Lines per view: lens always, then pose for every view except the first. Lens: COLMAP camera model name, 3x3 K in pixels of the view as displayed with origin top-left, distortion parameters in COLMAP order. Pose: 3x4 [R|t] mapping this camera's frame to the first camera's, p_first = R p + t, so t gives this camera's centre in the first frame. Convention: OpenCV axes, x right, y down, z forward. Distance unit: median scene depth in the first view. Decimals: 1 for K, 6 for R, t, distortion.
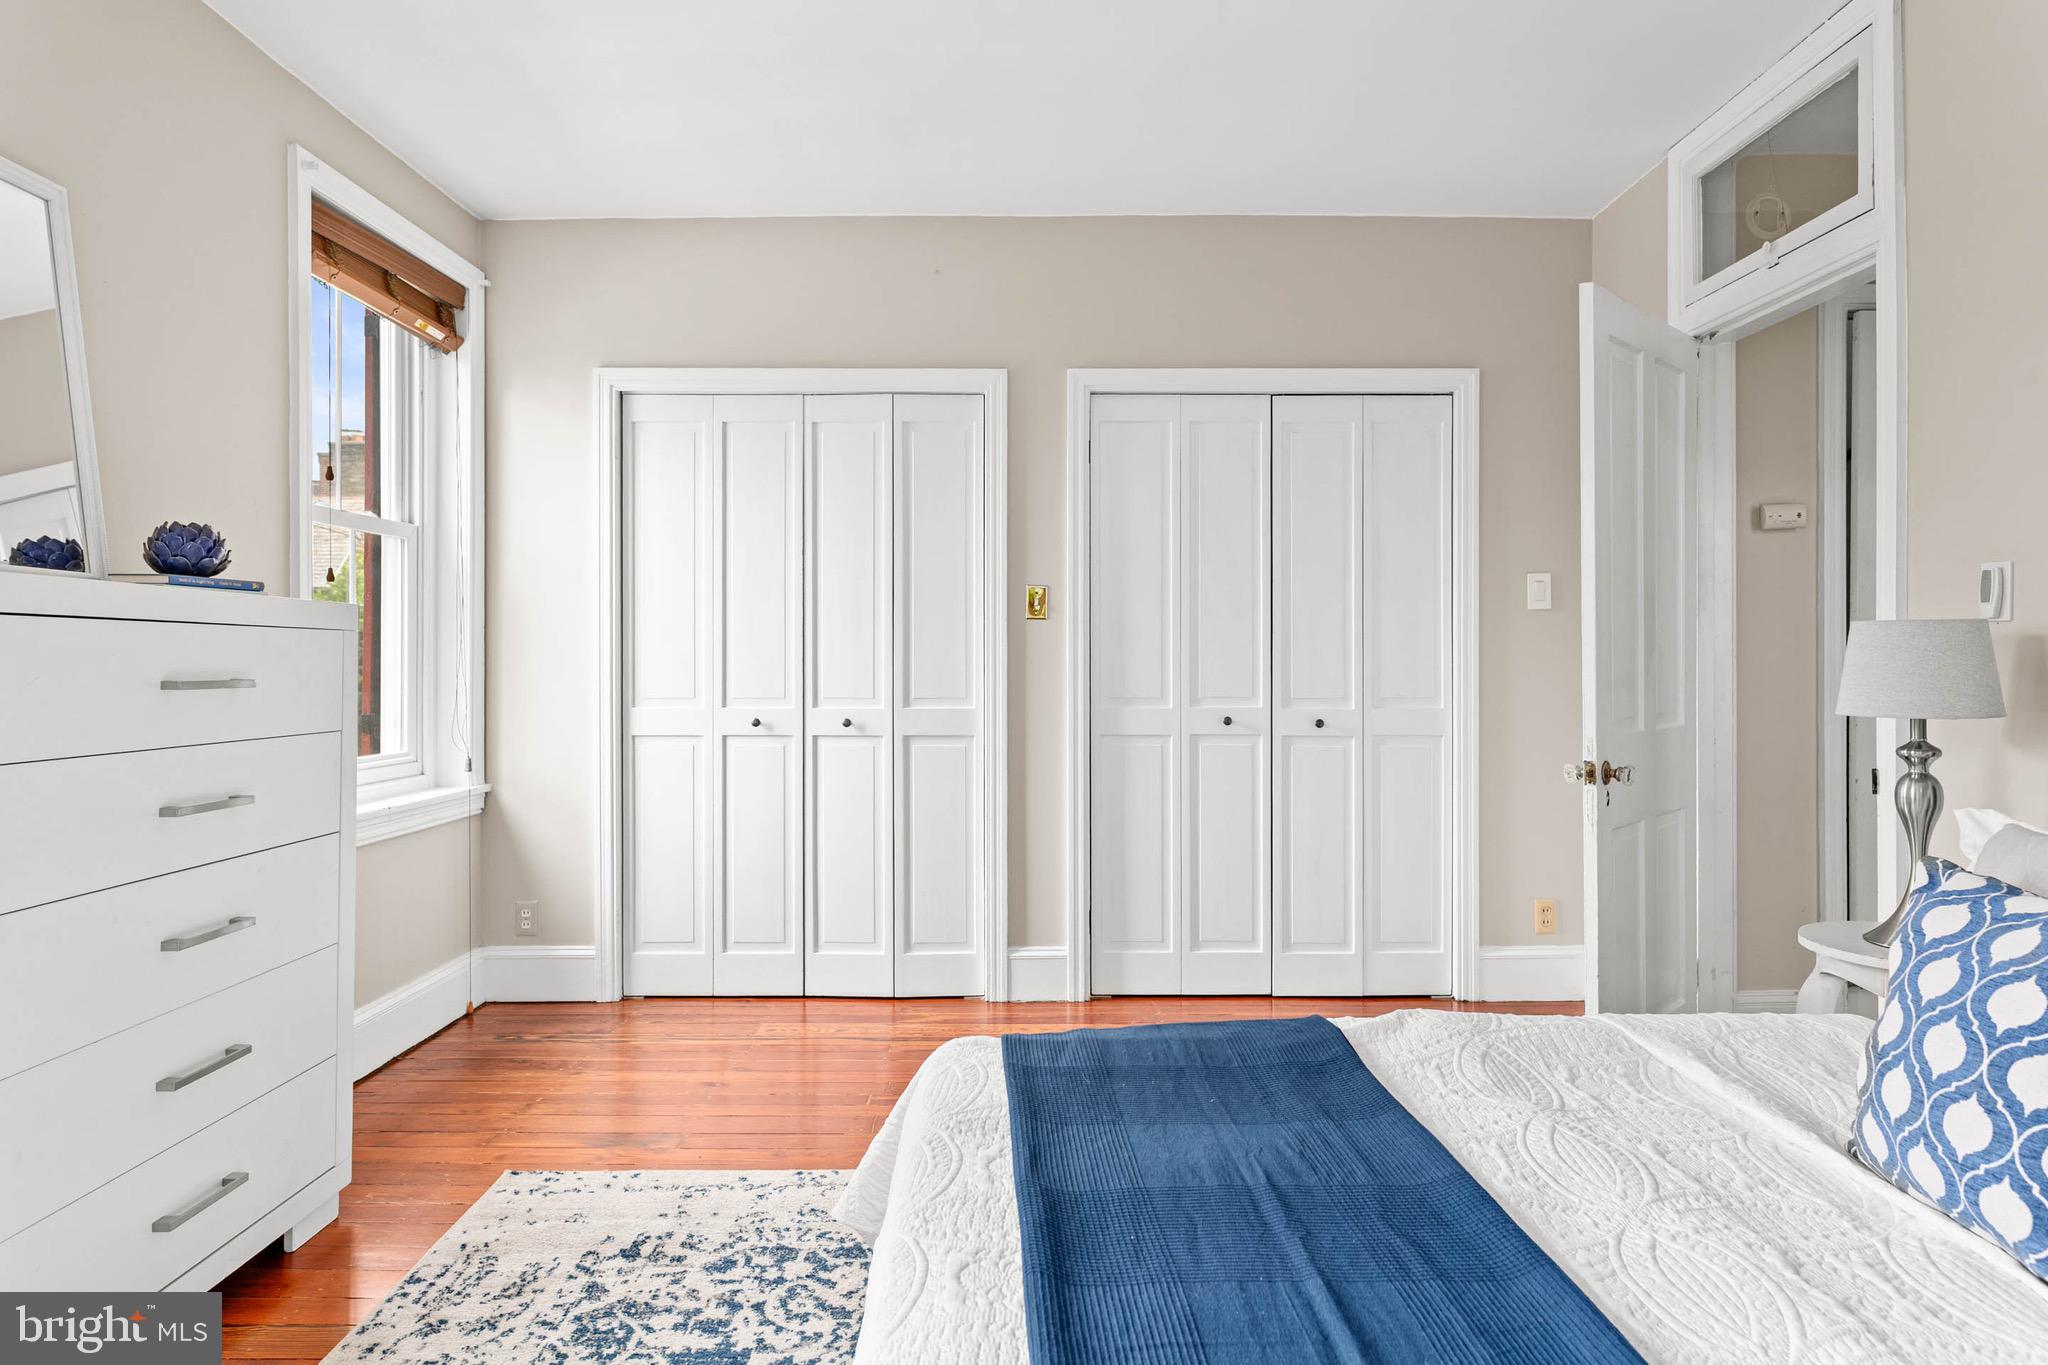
lens RADIAL K [[1180.5, 0, 1056.1], [0, 1180.5, 672.4], [0, 0, 1]] dist [0.002412, -0.004118]
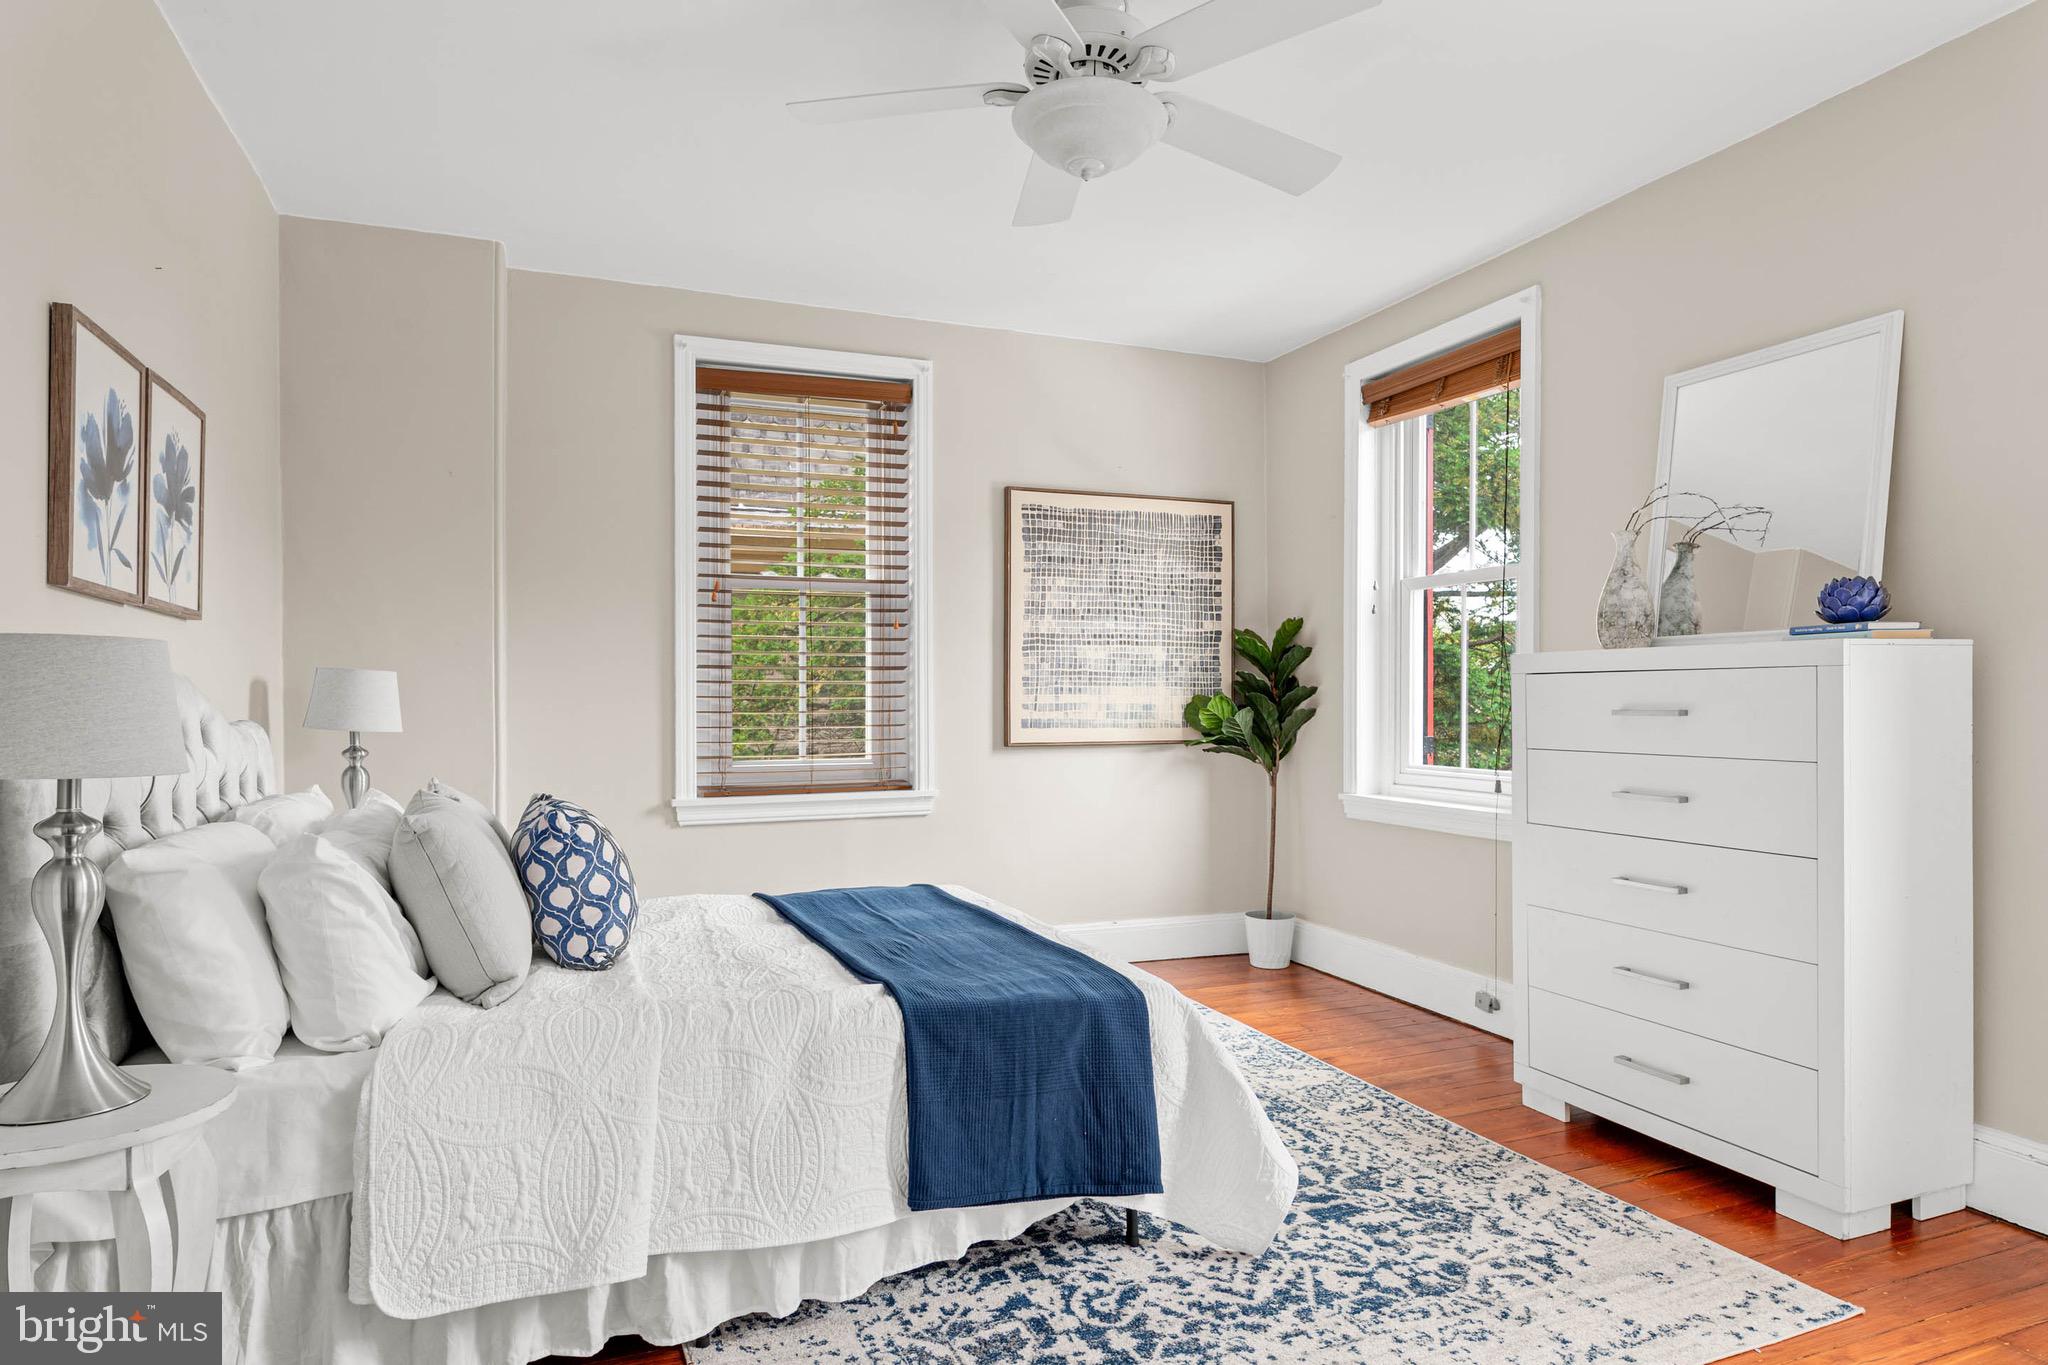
lens RADIAL K [[1180.5, 0, 1026.1], [0, 1180.5, 691.7], [0, 0, 1]] dist [0.002412, -0.004118]
pose [[-0.938719, -0.002665, -0.344673, 0.451726], [-0.002384, 0.999996, -0.001240, -0.011297], [0.344675, -0.000342, -0.938722, 1.905714]]
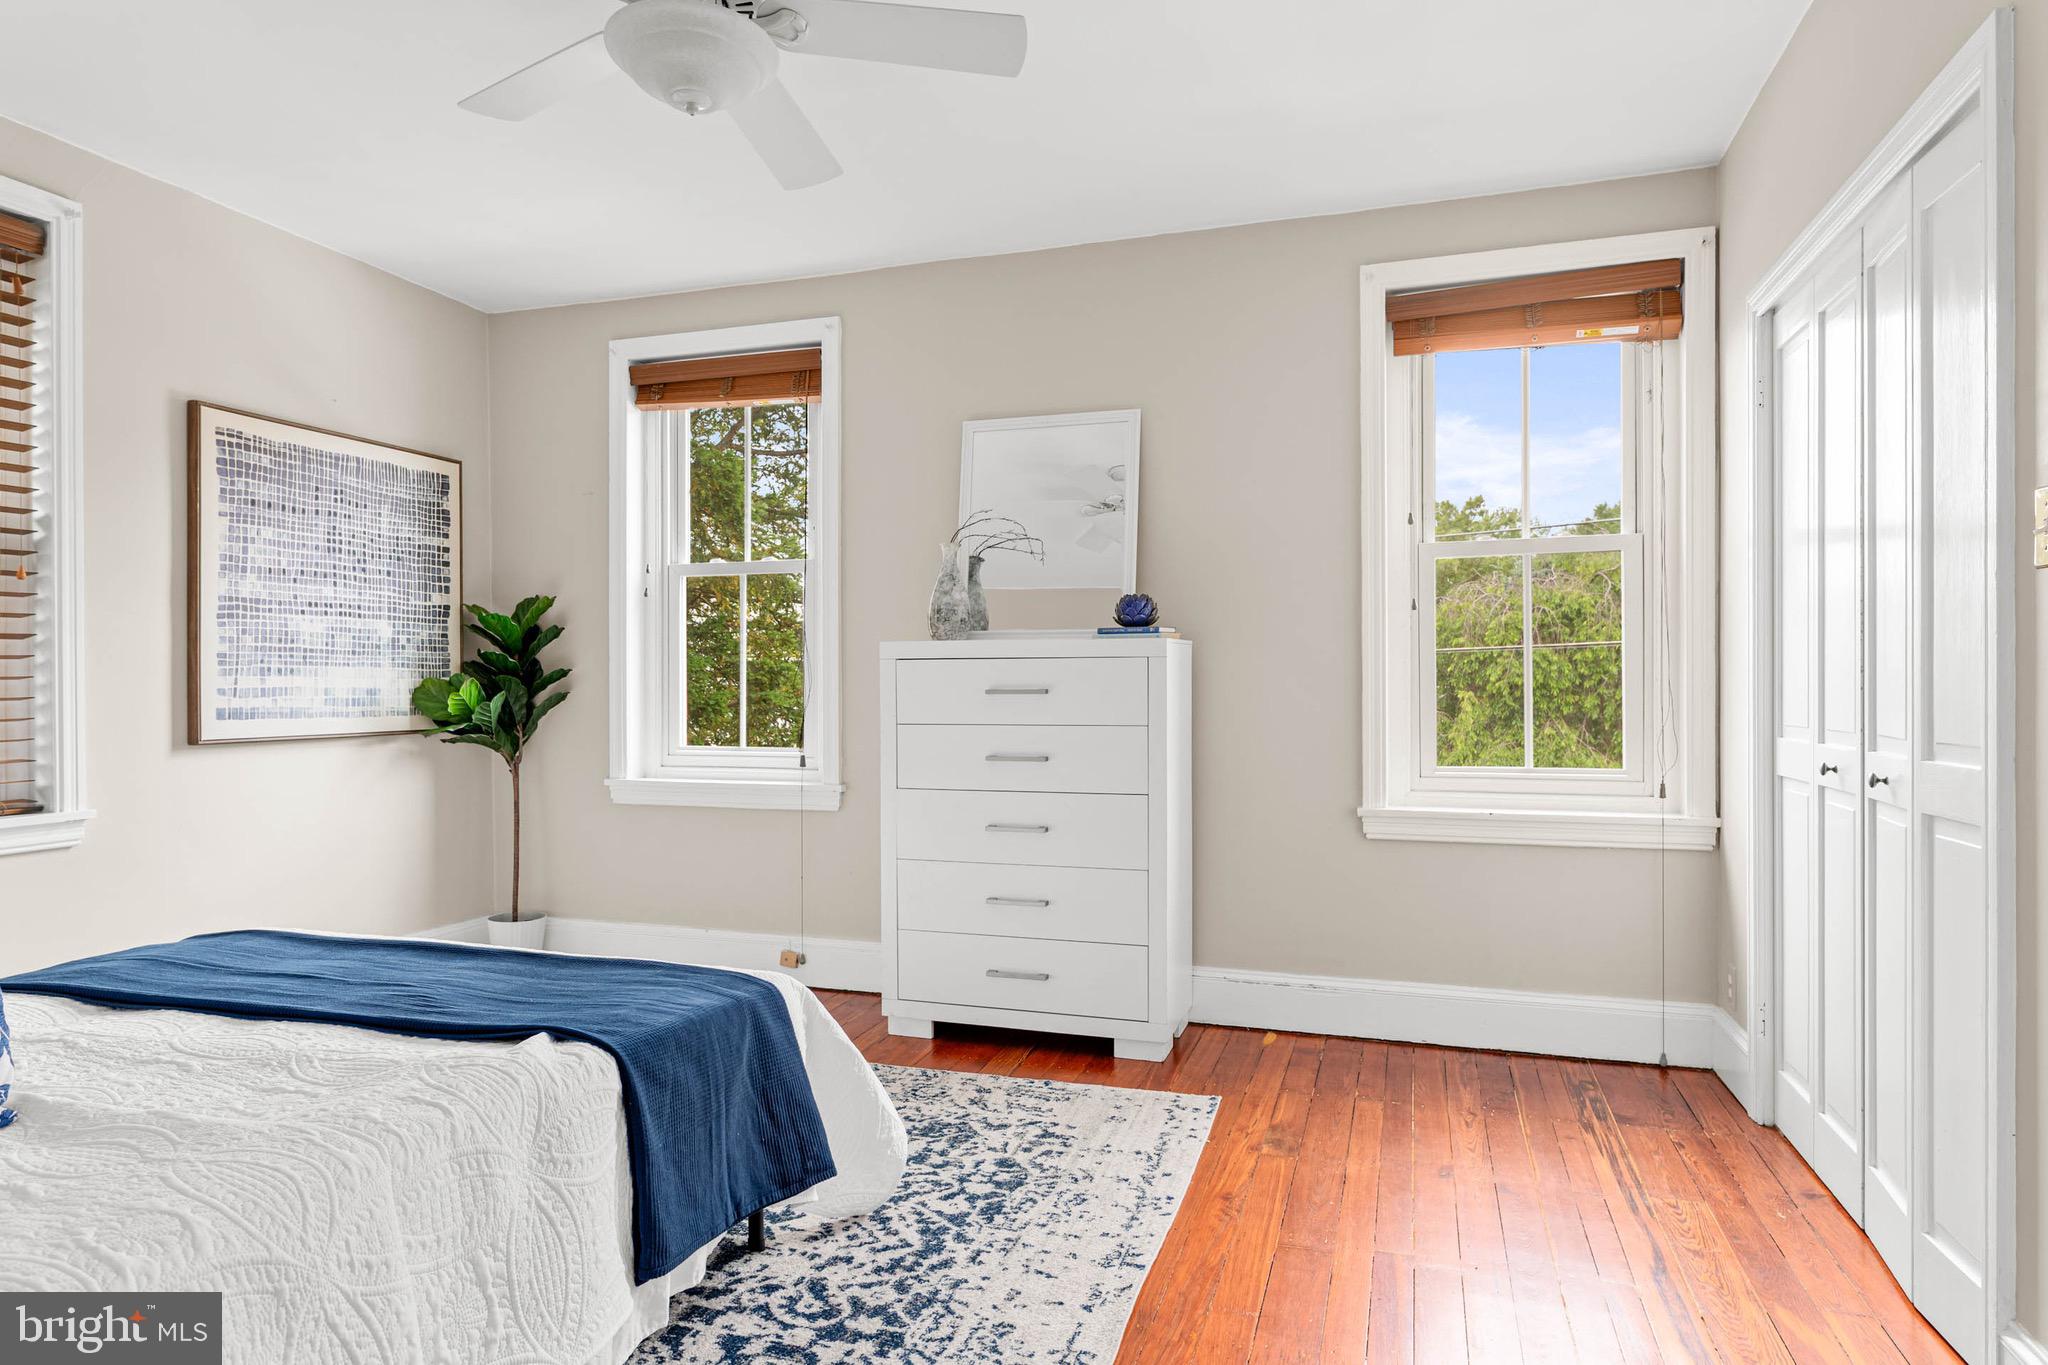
lens RADIAL K [[1180.5, 0, 1014.3], [0, 1180.5, 674.4], [0, 0, 1]] dist [0.002412, -0.004118]
pose [[-0.335228, -0.008396, -0.942100, 0.911002], [-0.004142, 0.999964, -0.007438, -0.003208], [0.942128, 0.001409, -0.335251, 1.460118]]
